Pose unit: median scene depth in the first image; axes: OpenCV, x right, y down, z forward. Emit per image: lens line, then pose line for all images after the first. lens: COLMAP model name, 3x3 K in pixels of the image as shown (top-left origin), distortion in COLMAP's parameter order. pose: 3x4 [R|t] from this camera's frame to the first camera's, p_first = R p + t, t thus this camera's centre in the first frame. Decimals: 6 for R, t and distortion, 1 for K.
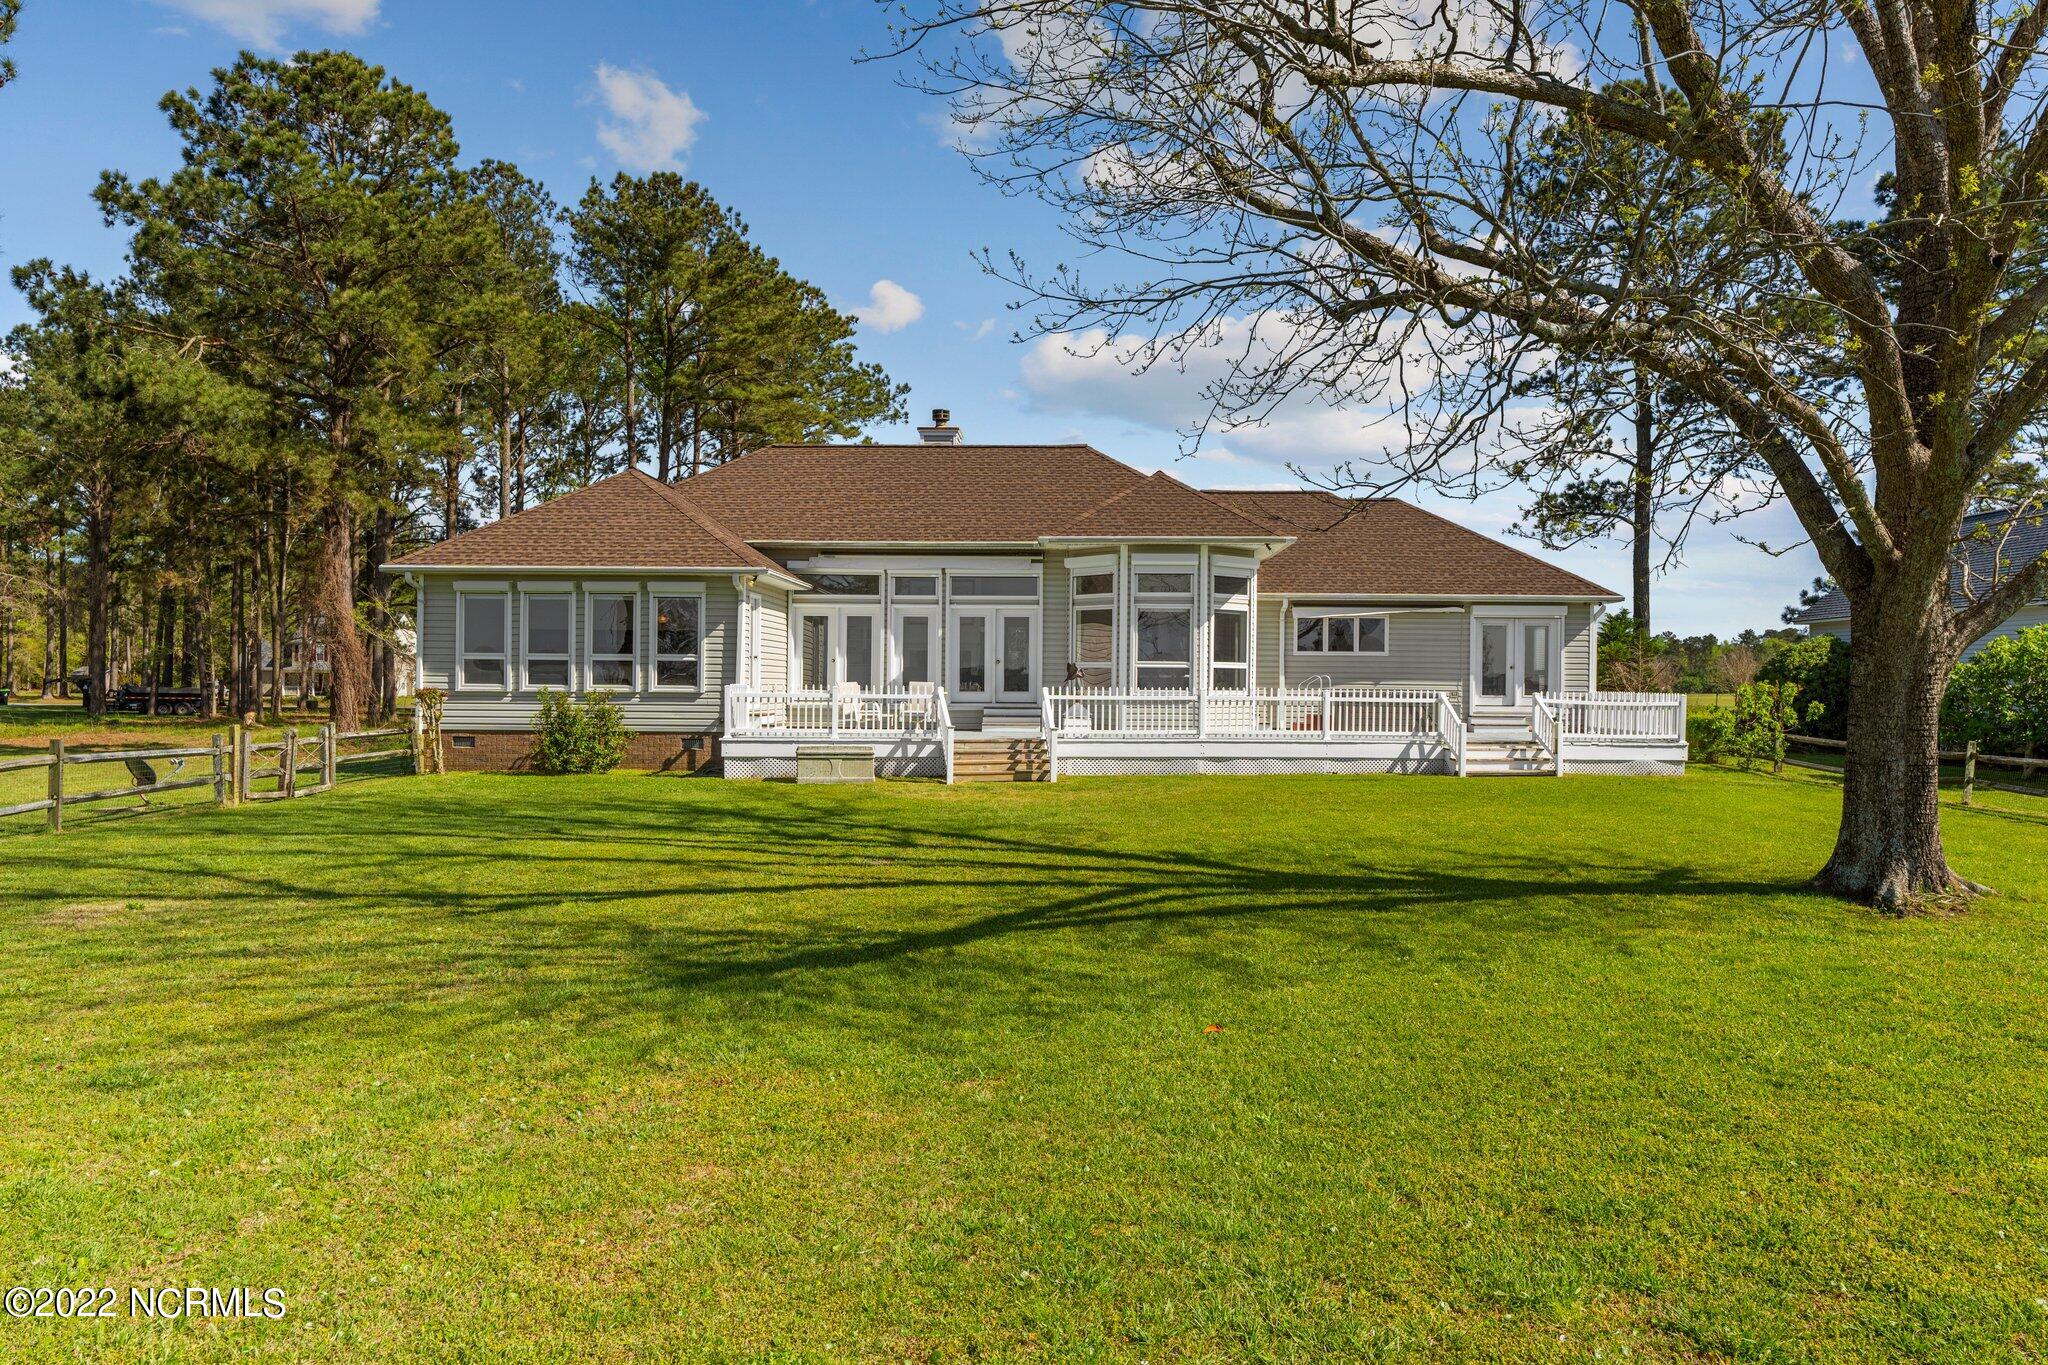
lens RADIAL K [[1447.2, 0, 1024.0], [0, 1447.2, 682.5], [0, 0, 1]] dist [0.005066, 0.000104]
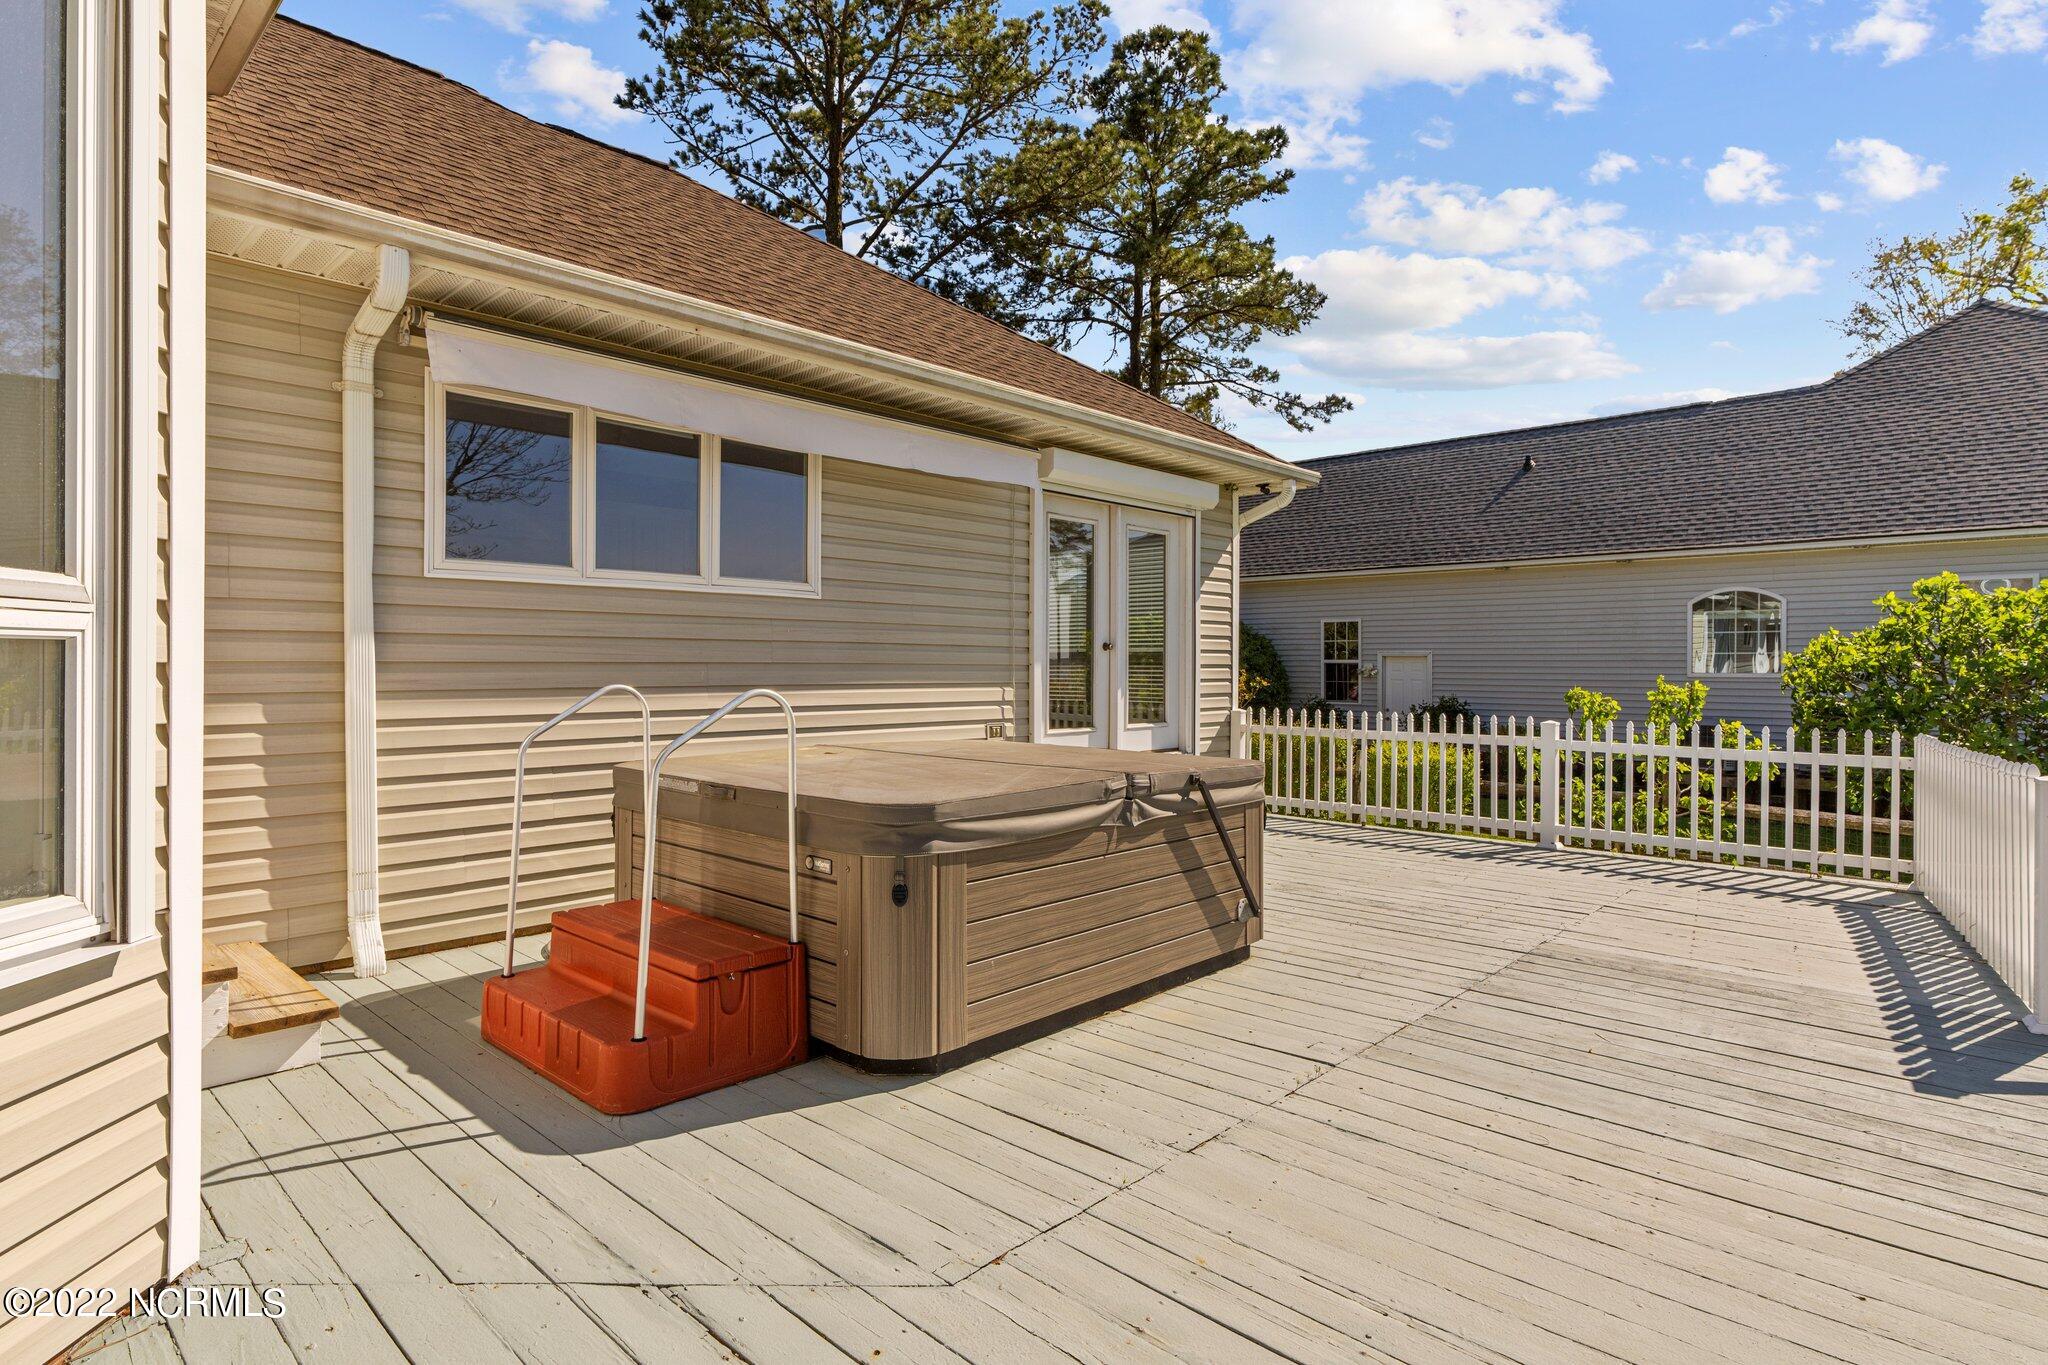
lens RADIAL K [[1051.1, 0, 1024.0], [0, 1051.1, 682.5], [0, 0, 1]] dist [-0.048060, -0.000227]
pose [[0.657640, -0.020819, 0.753044, 0.147246], [0.003211, 0.999686, 0.024834, -0.008711], [-0.753325, -0.013914, 0.657501, 0.929485]]
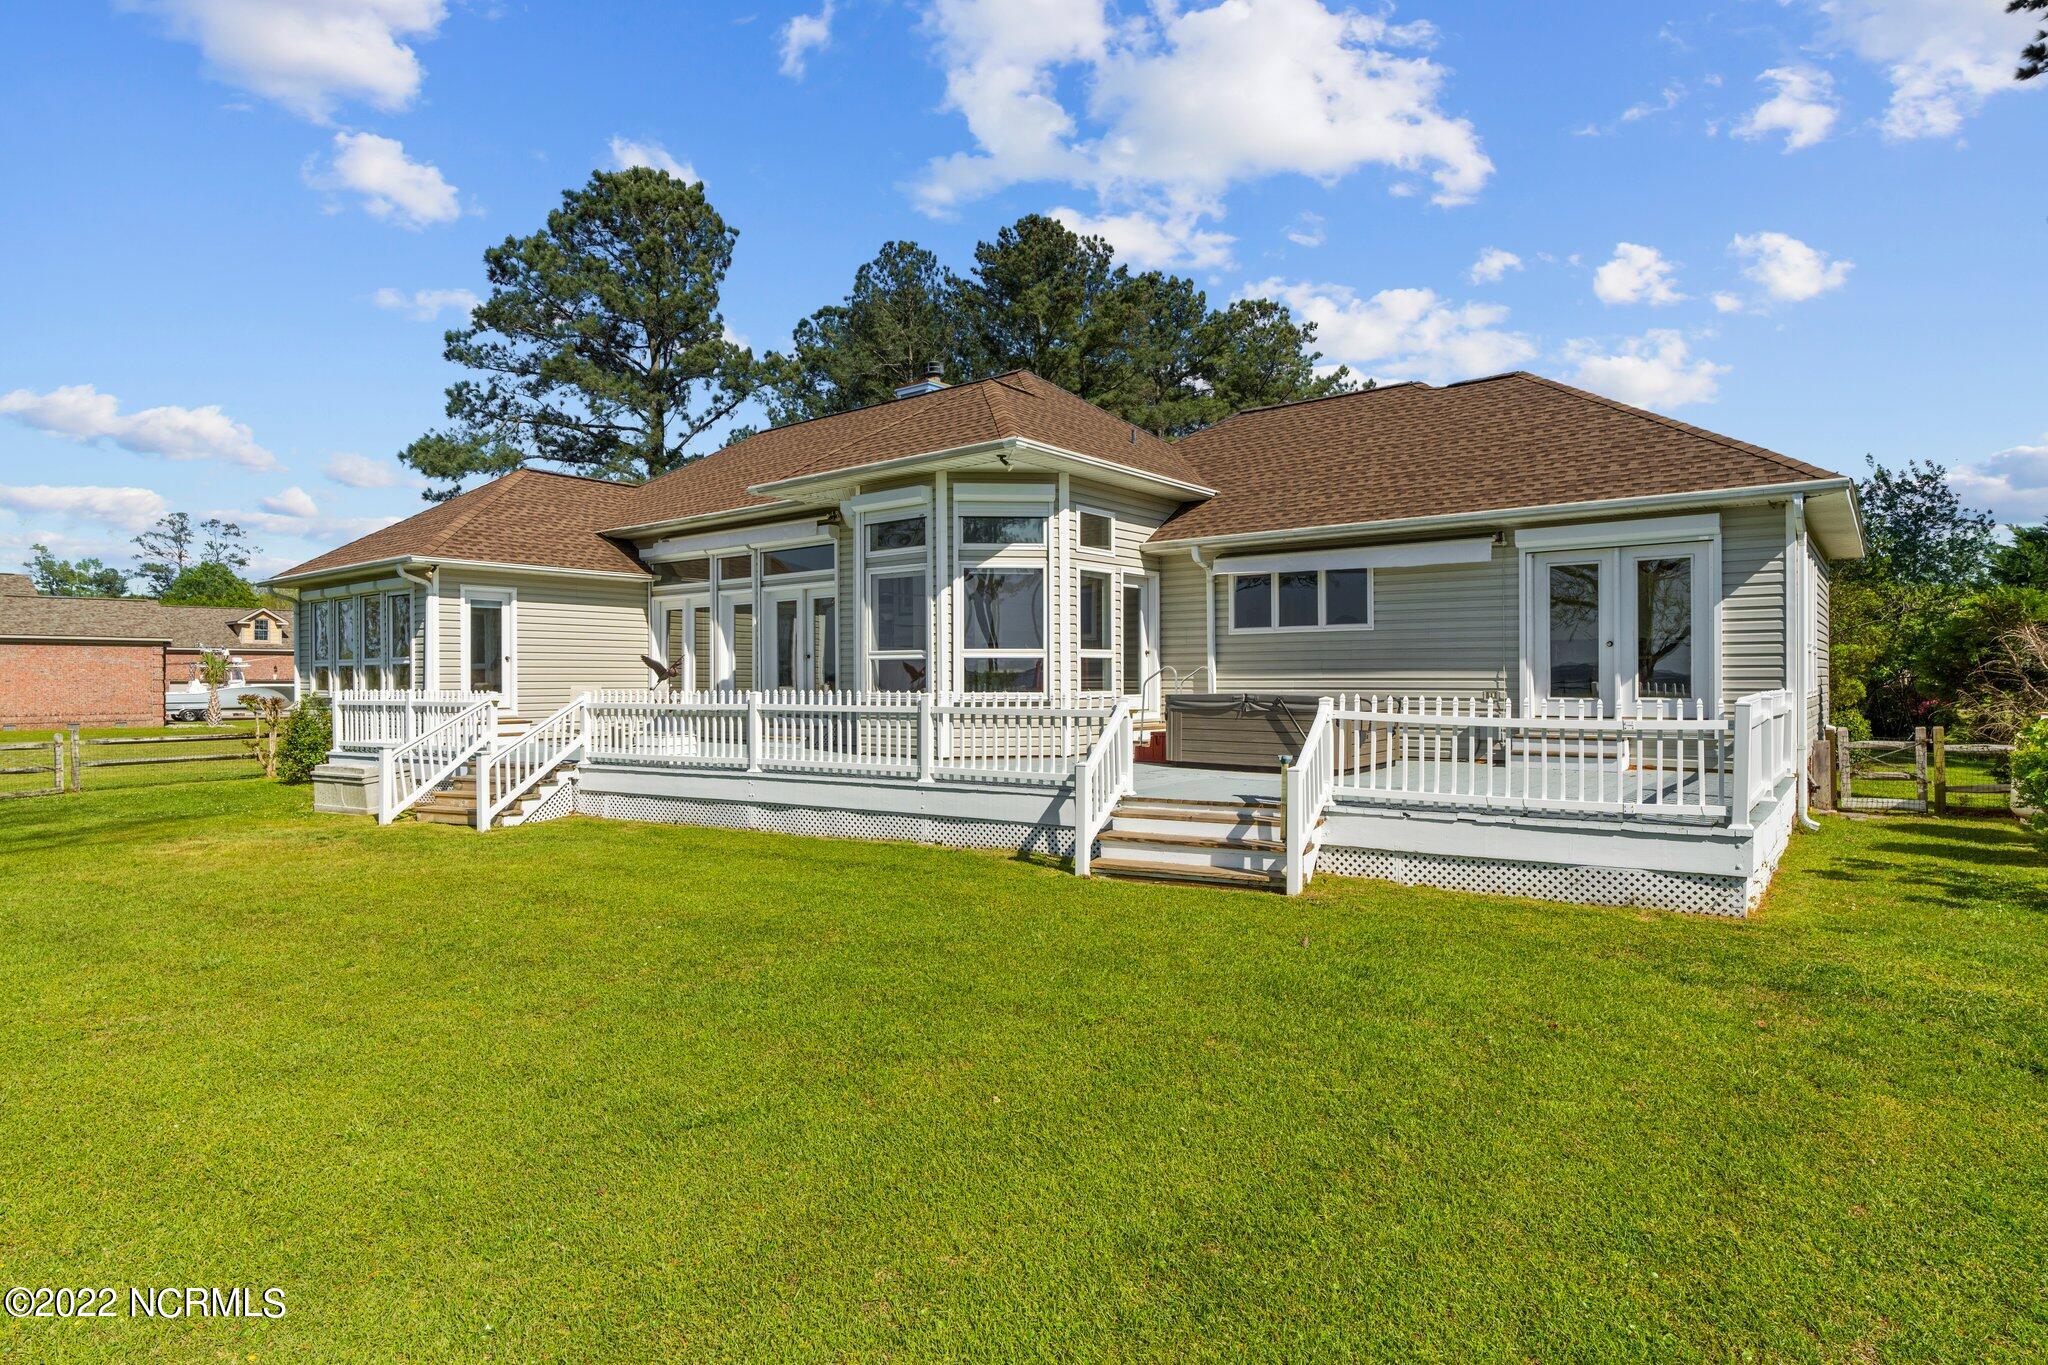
lens RADIAL K [[1135.6, 0, 1024.0], [0, 1135.6, 682.5], [0, 0, 1]] dist [-0.003829, -0.000398]
pose [[0.791221, -0.010956, -0.611433, 0.458094], [0.012297, 0.999922, -0.002005, 0.001816], [0.611407, -0.005932, 0.791294, 0.607716]]
